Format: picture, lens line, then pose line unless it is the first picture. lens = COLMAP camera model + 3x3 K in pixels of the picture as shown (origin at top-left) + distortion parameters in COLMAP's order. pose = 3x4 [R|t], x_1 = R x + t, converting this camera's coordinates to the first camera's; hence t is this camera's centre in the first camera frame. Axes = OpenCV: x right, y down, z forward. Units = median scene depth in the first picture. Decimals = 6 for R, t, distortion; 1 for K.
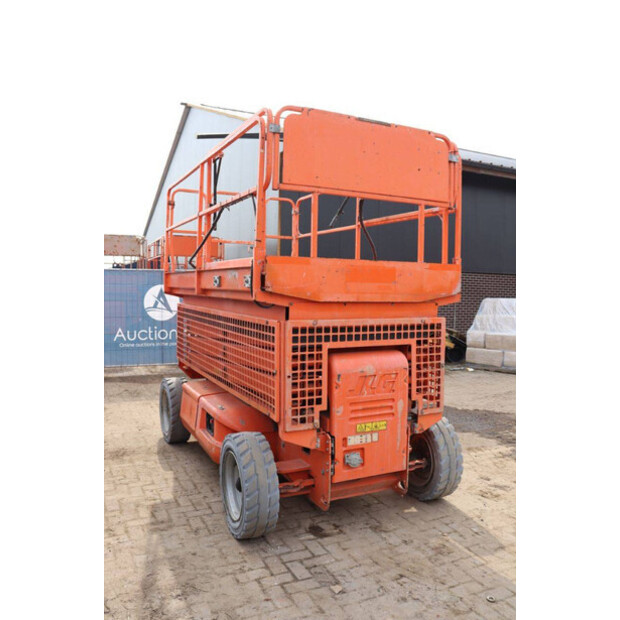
lens RADIAL K [[536.3, 0, 312.8], [0, 536.3, 308.2], [0, 0, 1]] dist [-0.087362, -0.031702]
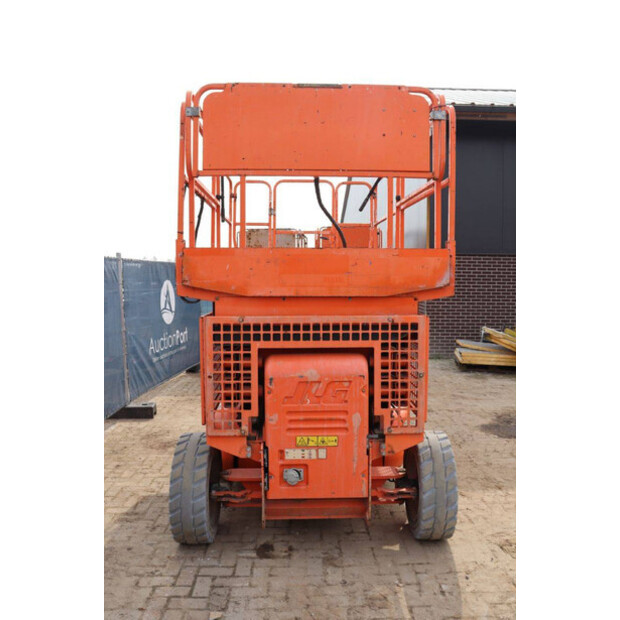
lens RADIAL K [[569.7, 0, 311.7], [0, 569.7, 307.5], [0, 0, 1]] dist [-0.069809, 0.000000]
pose [[0.908108, 0.007501, -0.418668, 0.488487], [-0.003571, 0.999942, 0.010169, -0.003200], [0.418720, -0.007739, 0.908082, 0.165259]]
